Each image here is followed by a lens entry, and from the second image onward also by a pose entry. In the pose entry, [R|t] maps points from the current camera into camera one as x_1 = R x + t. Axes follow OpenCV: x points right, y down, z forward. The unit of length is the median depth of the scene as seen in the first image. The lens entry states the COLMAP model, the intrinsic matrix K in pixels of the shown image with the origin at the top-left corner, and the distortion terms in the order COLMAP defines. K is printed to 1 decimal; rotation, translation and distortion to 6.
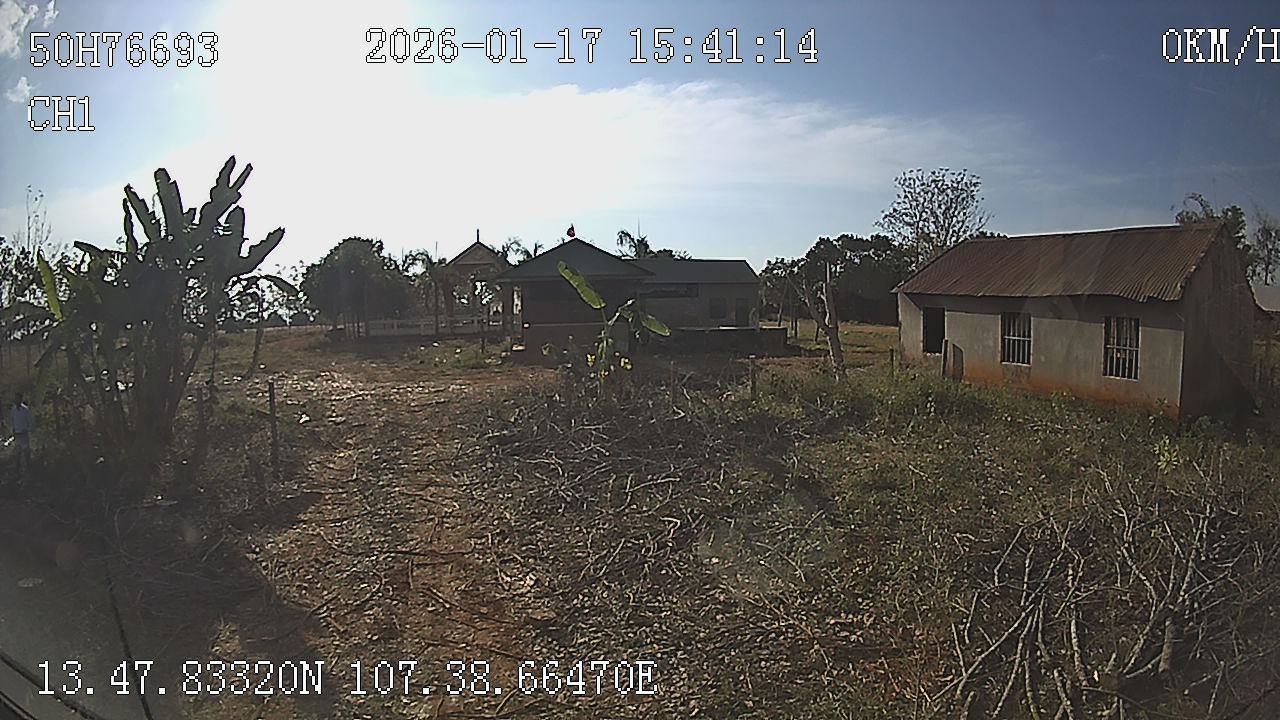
lens RADIAL K [[674.2, 0, 640.0], [0, 674.2, 360.0], [0, 0, 1]] dist [-0.320717, 0.093466]
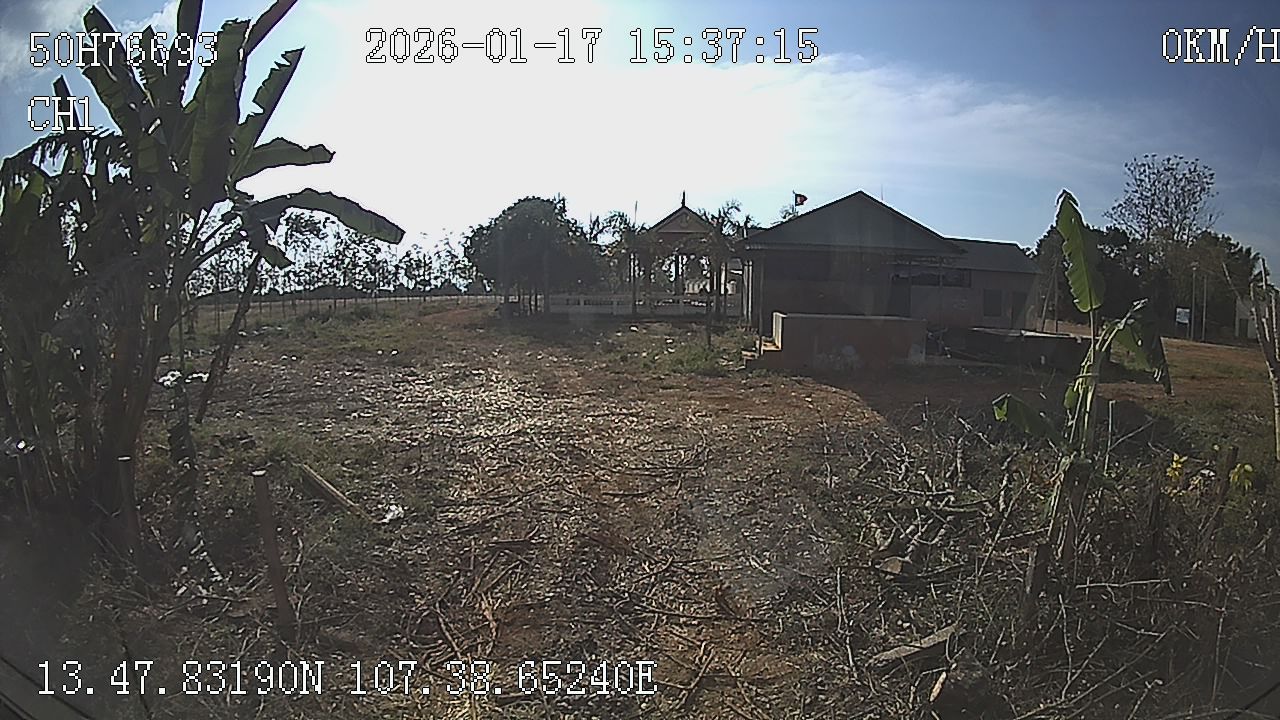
lens RADIAL K [[674.2, 0, 640.0], [0, 674.2, 360.0], [0, 0, 1]] dist [-0.320717, 0.093466]
pose [[0.963913, 0.056450, -0.260166, -0.069364], [-0.048710, 0.998160, 0.036105, -0.011716], [0.261725, -0.022129, 0.964889, 0.163157]]
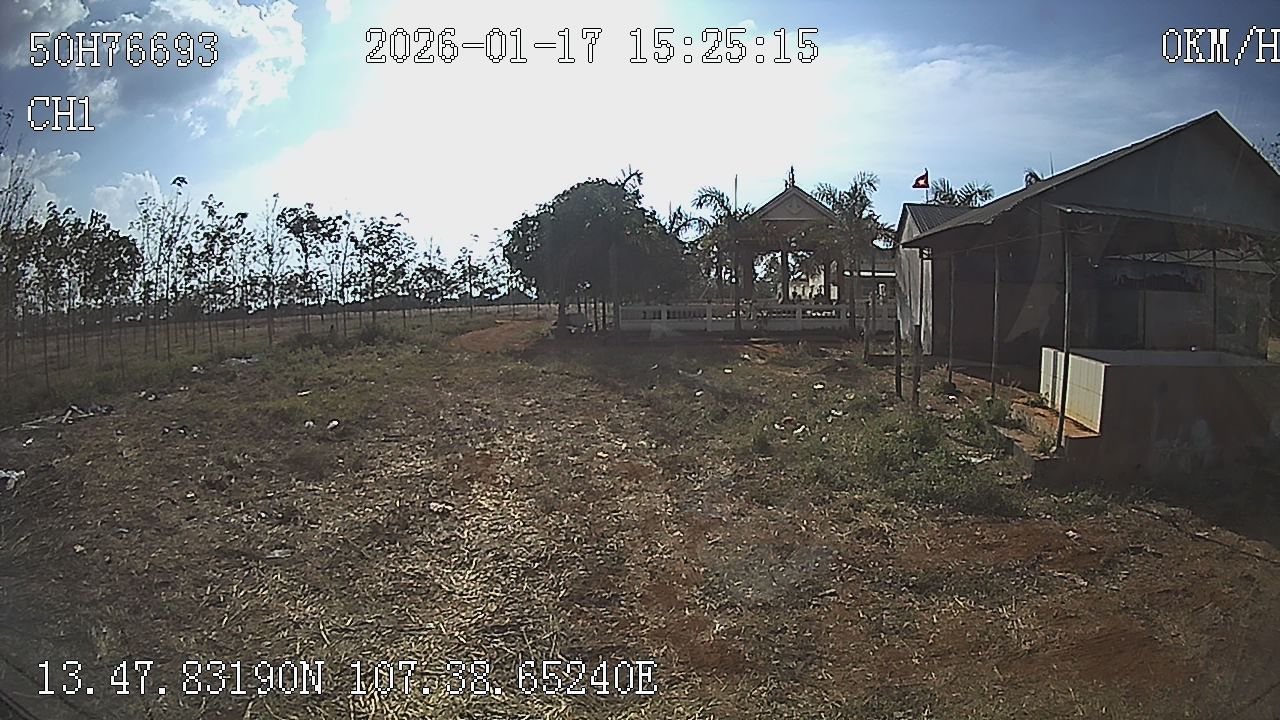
lens RADIAL K [[674.2, 0, 640.0], [0, 674.2, 360.0], [0, 0, 1]] dist [-0.320717, 0.093466]
pose [[0.928266, 0.041405, -0.369604, -0.146048], [-0.031010, 0.998940, 0.034026, -0.028037], [0.370621, -0.020124, 0.928566, 0.356412]]
